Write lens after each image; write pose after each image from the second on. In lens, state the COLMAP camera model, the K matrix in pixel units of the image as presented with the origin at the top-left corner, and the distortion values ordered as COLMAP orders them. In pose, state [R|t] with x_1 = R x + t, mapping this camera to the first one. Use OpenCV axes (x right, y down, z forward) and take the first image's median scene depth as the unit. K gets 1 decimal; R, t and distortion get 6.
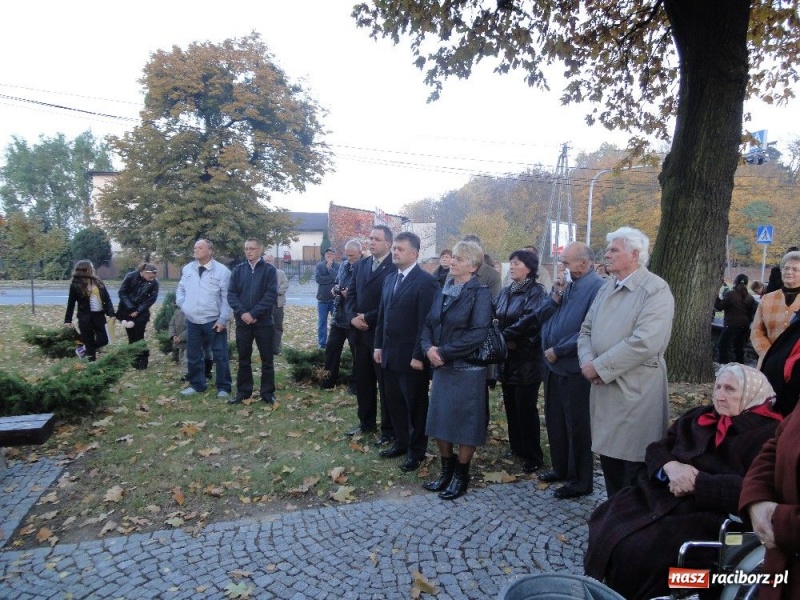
lens RADIAL K [[567.3, 0, 378.4], [0, 567.3, 295.7], [0, 0, 1]] dist [-0.002263, -0.002191]
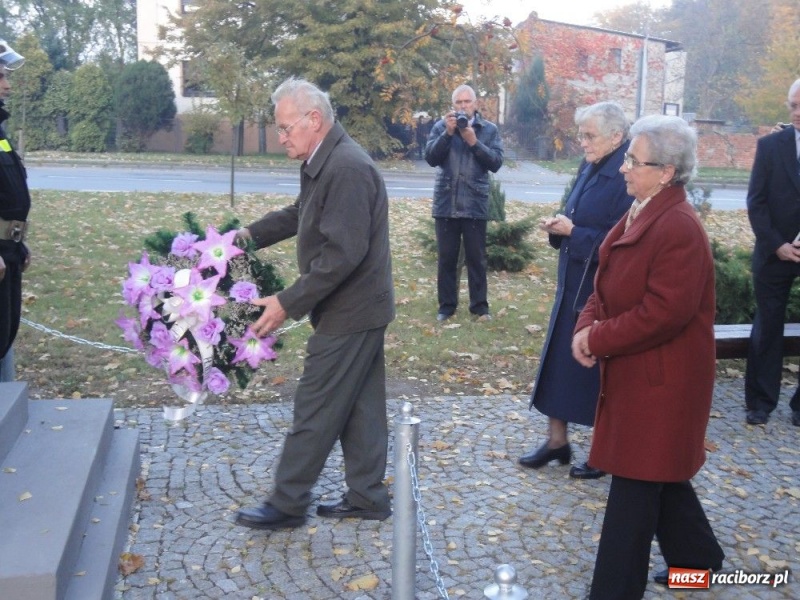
lens RADIAL K [[1059.1, 0, 395.8], [0, 1059.1, 300.5], [0, 0, 1]] dist [0.013252, 0.000000]
pose [[0.989409, 0.036270, -0.140549, -0.104450], [-0.021271, 0.994054, 0.106786, 0.000823], [0.143586, -0.102666, 0.984298, -0.048951]]
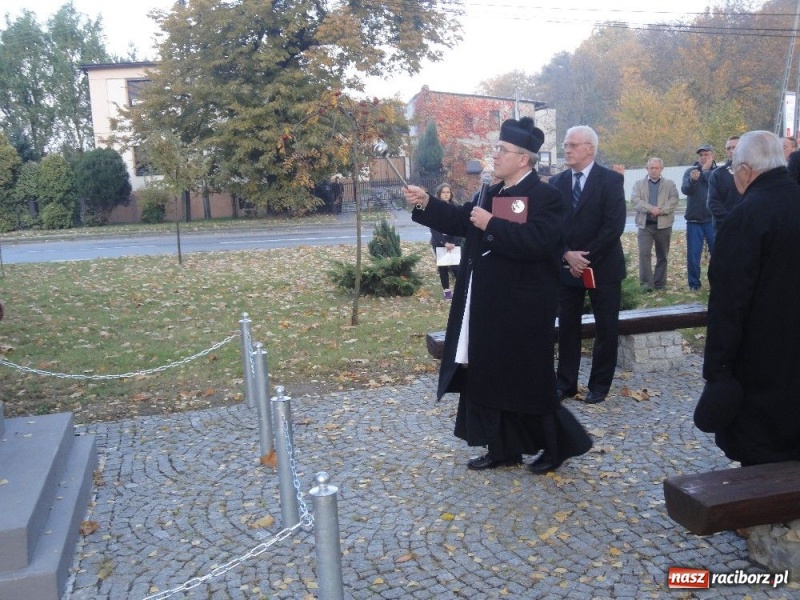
lens RADIAL K [[894.3, 0, 402.1], [0, 894.3, 297.9], [0, 0, 1]] dist [0.001596, 0.000000]
pose [[0.996467, -0.053577, -0.064676, -0.095650], [0.058194, 0.995723, 0.071756, 0.001810], [0.060555, -0.075266, 0.995323, -0.062140]]
